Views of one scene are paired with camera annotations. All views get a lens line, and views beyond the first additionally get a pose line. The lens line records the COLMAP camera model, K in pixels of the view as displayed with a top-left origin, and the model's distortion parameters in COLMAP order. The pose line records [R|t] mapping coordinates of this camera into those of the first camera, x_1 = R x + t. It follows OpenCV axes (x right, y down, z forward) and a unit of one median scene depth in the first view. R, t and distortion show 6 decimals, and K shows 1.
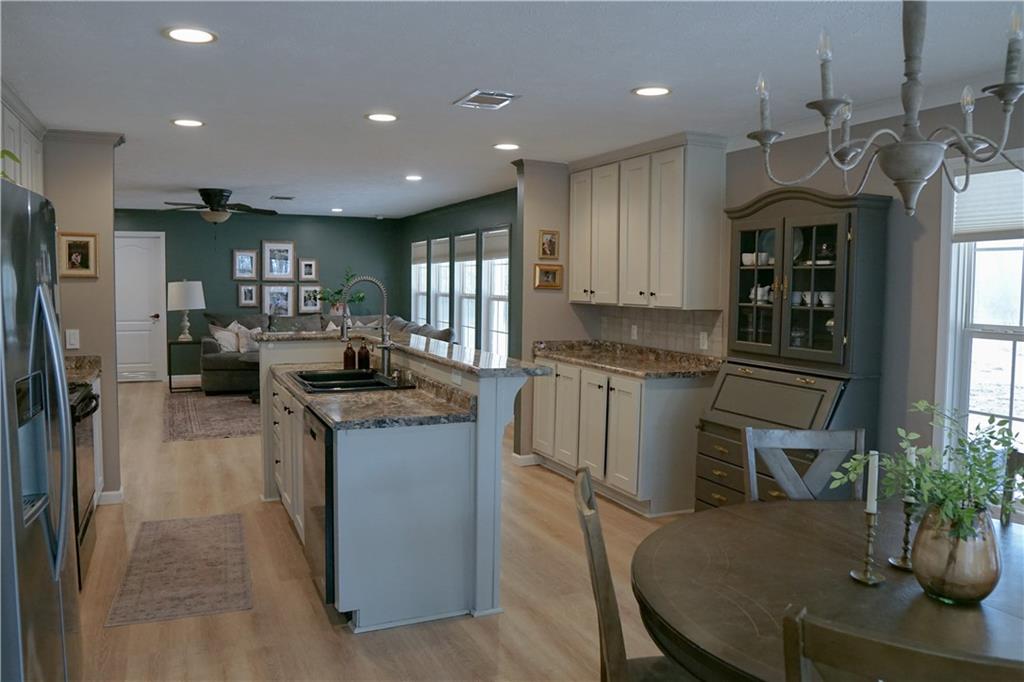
lens RADIAL K [[749.4, 0, 498.4], [0, 749.4, 330.5], [0, 0, 1]] dist [-0.123700, 0.074525]
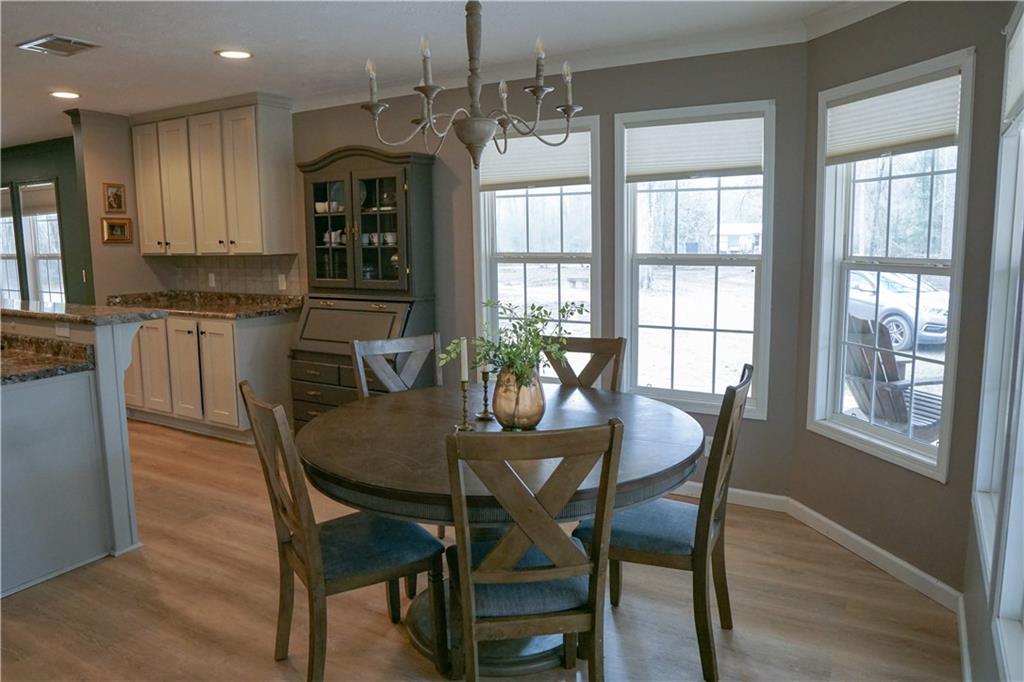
lens RADIAL K [[749.4, 0, 498.4], [0, 749.4, 330.5], [0, 0, 1]] dist [-0.123700, 0.074525]
pose [[0.803819, -0.095562, 0.587149, -0.138221], [0.061670, 0.995081, 0.077527, 0.021937], [-0.591669, -0.026109, 0.805758, -0.104448]]
